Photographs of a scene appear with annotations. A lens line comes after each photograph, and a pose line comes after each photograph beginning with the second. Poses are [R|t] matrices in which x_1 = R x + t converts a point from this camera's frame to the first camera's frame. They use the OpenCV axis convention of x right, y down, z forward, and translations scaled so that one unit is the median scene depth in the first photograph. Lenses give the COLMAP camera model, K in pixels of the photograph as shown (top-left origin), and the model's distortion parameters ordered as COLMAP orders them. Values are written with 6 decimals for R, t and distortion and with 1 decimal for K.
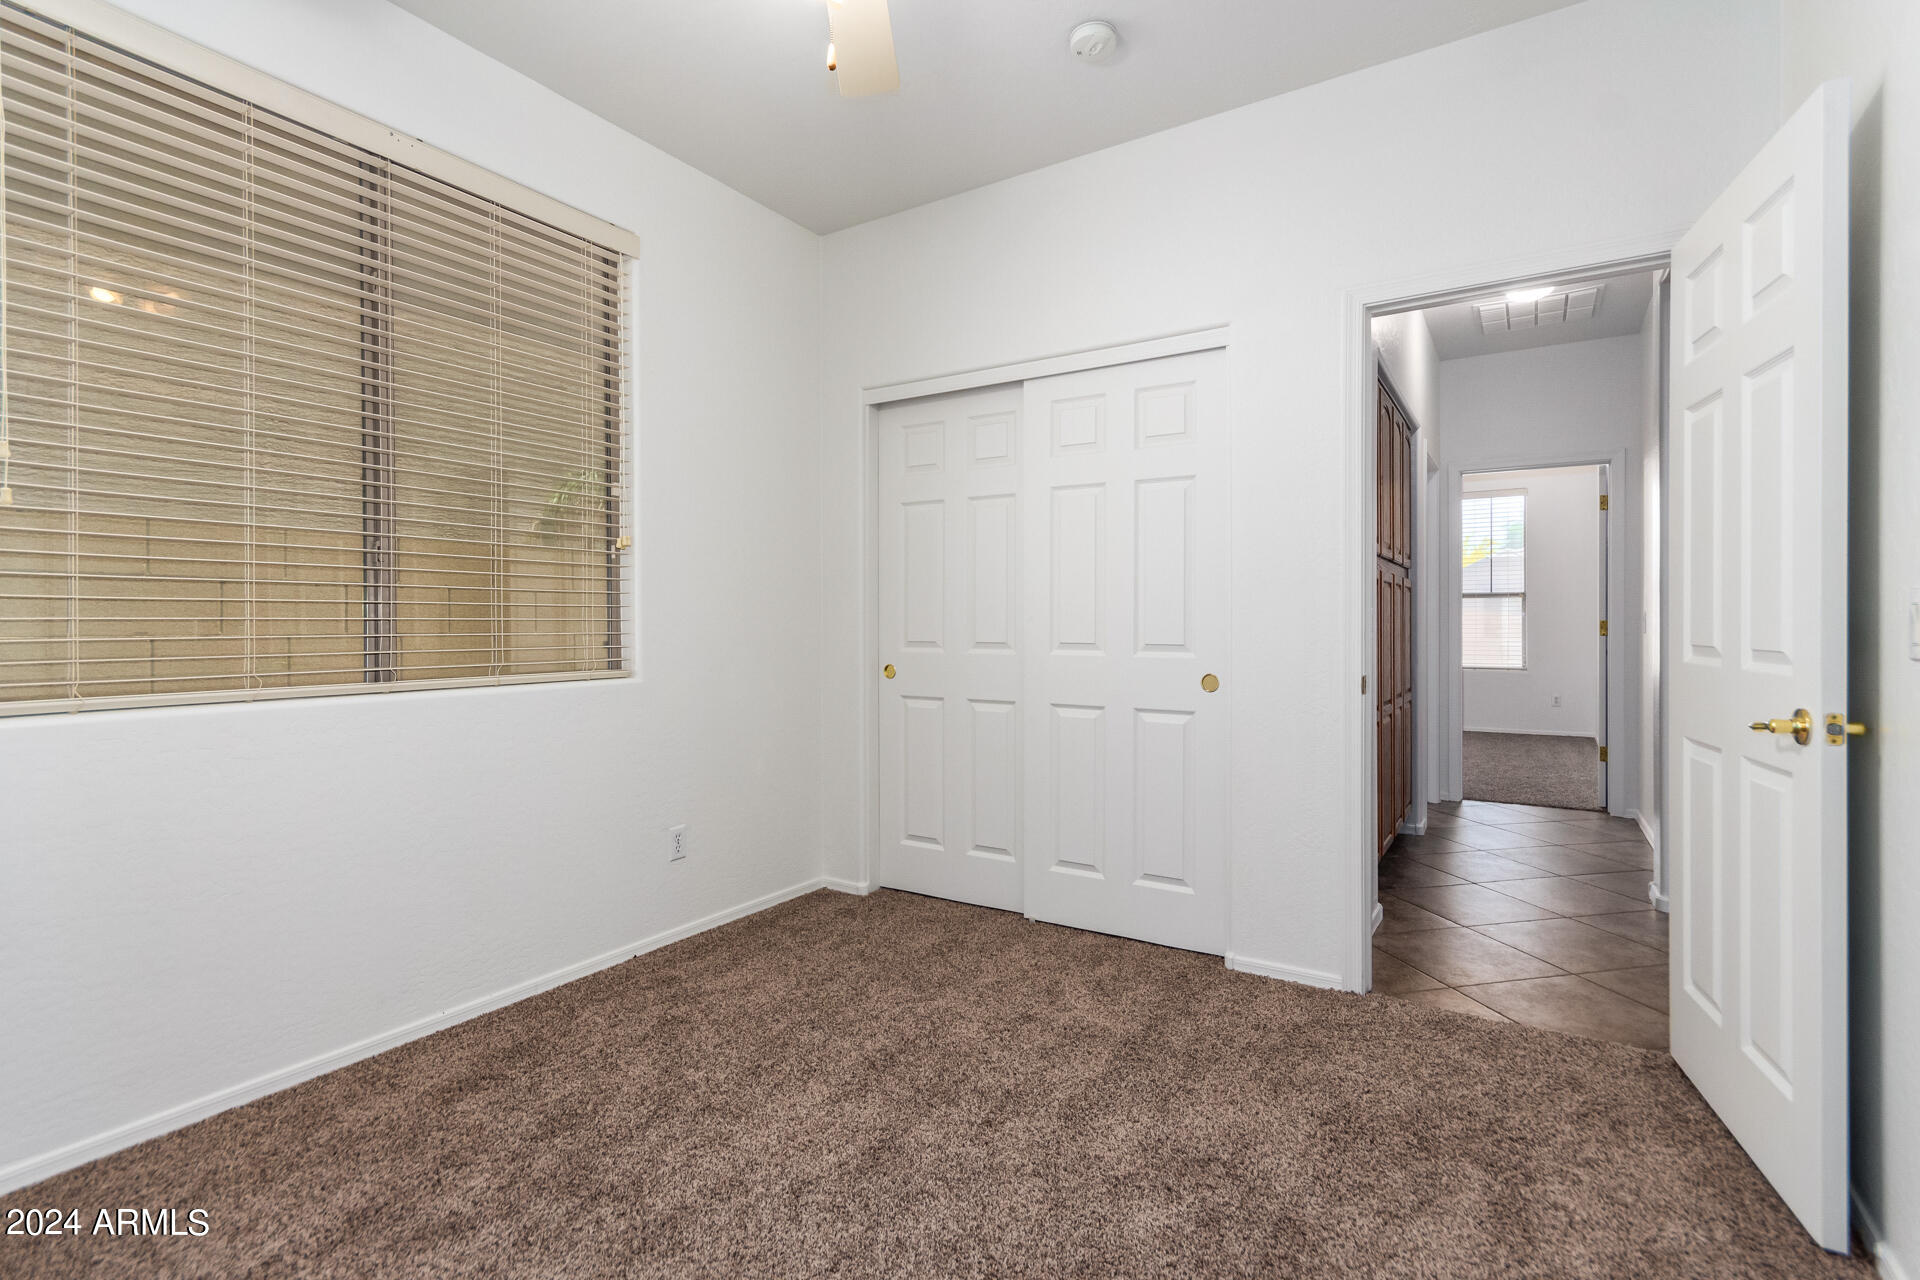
lens RADIAL K [[889.6, 0, 963.8], [0, 889.6, 634.0], [0, 0, 1]] dist [0.013103, -0.003864]
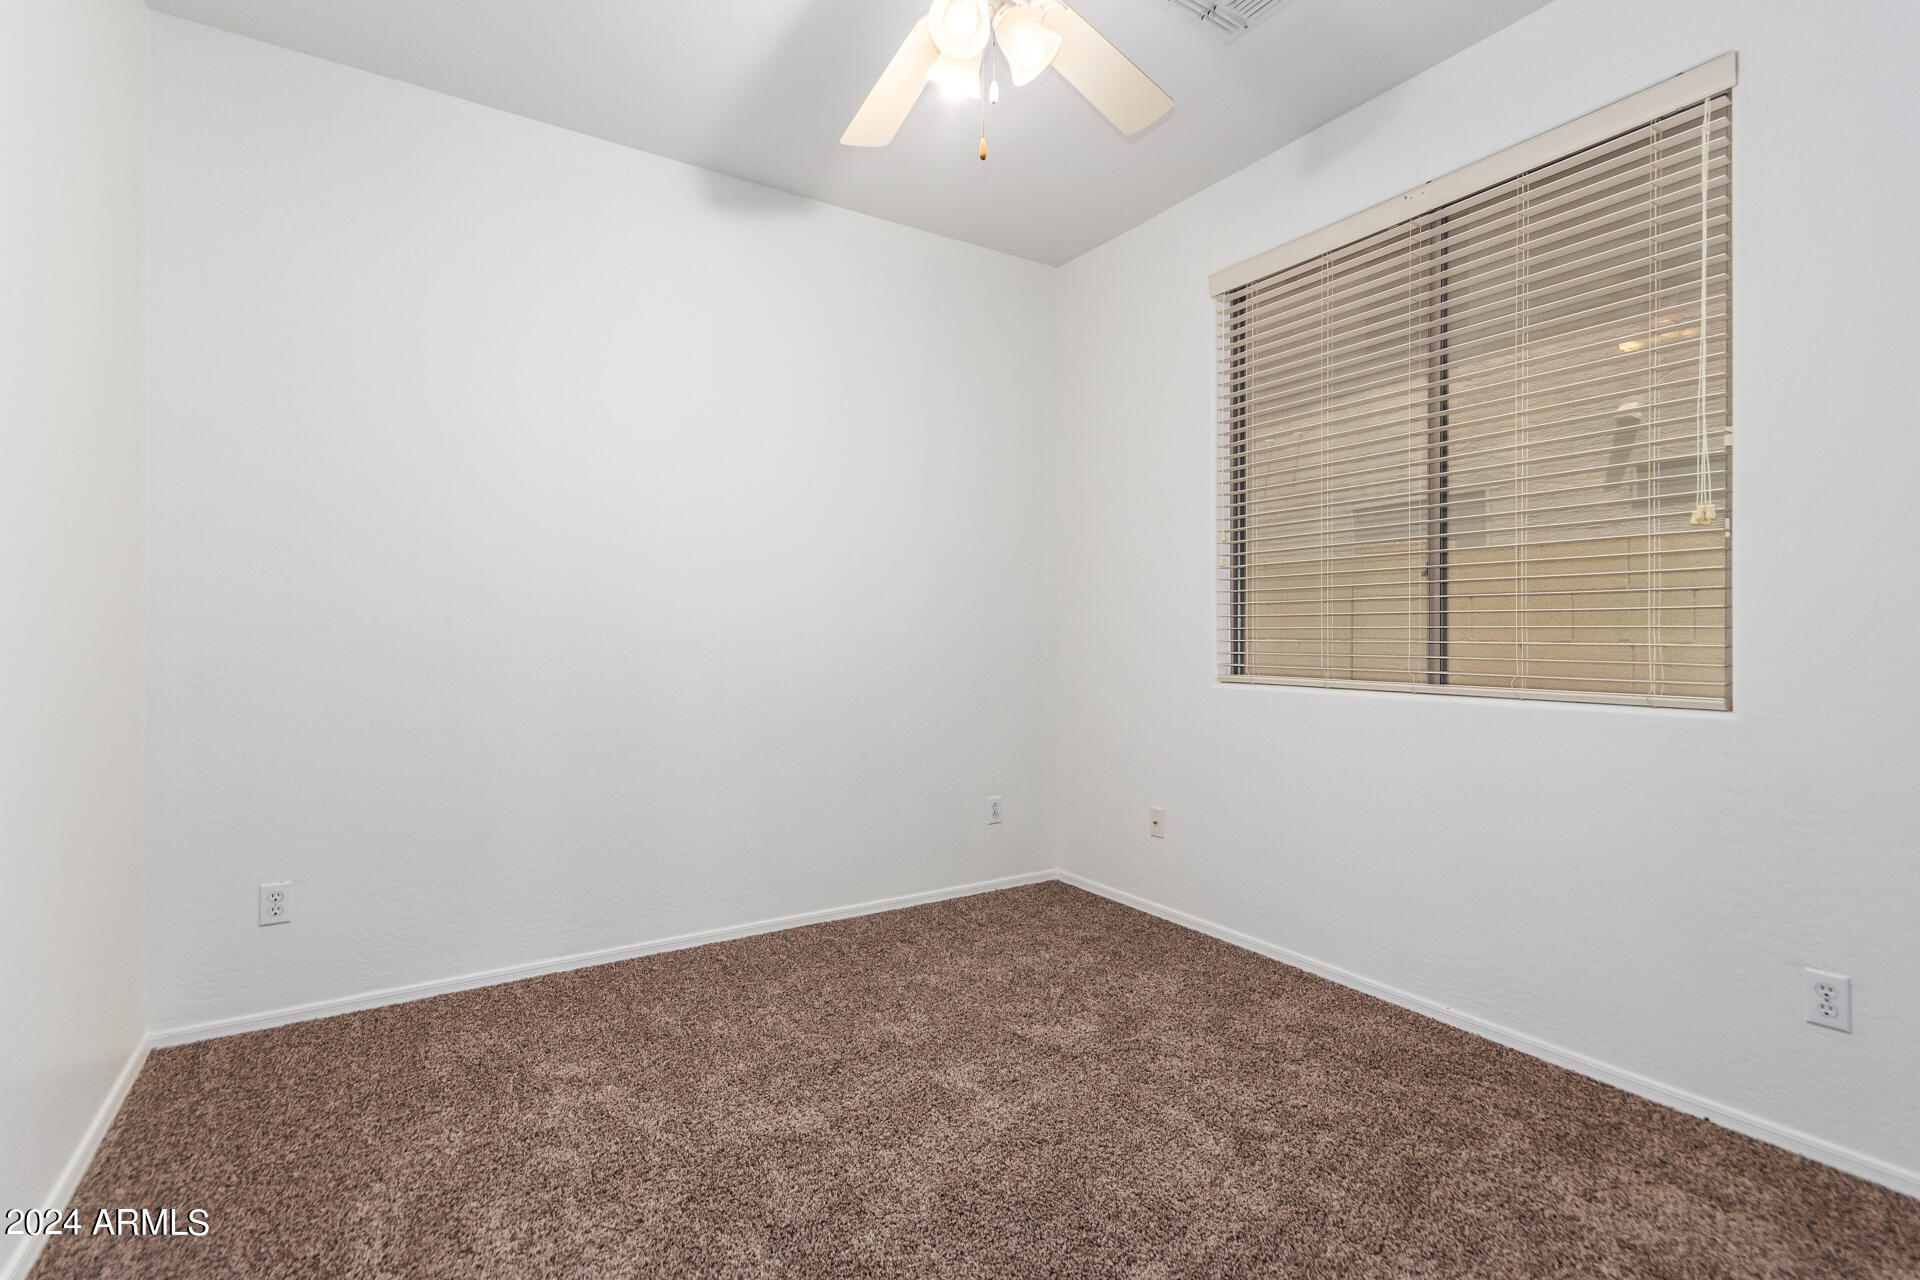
lens RADIAL K [[889.6, 0, 963.8], [0, 889.6, 634.0], [0, 0, 1]] dist [0.013103, -0.003864]
pose [[-0.405324, 0.006214, -0.914152, 0.555433], [-0.011044, 0.999871, 0.011693, -0.013908], [0.914106, 0.014836, -0.405203, 0.854664]]
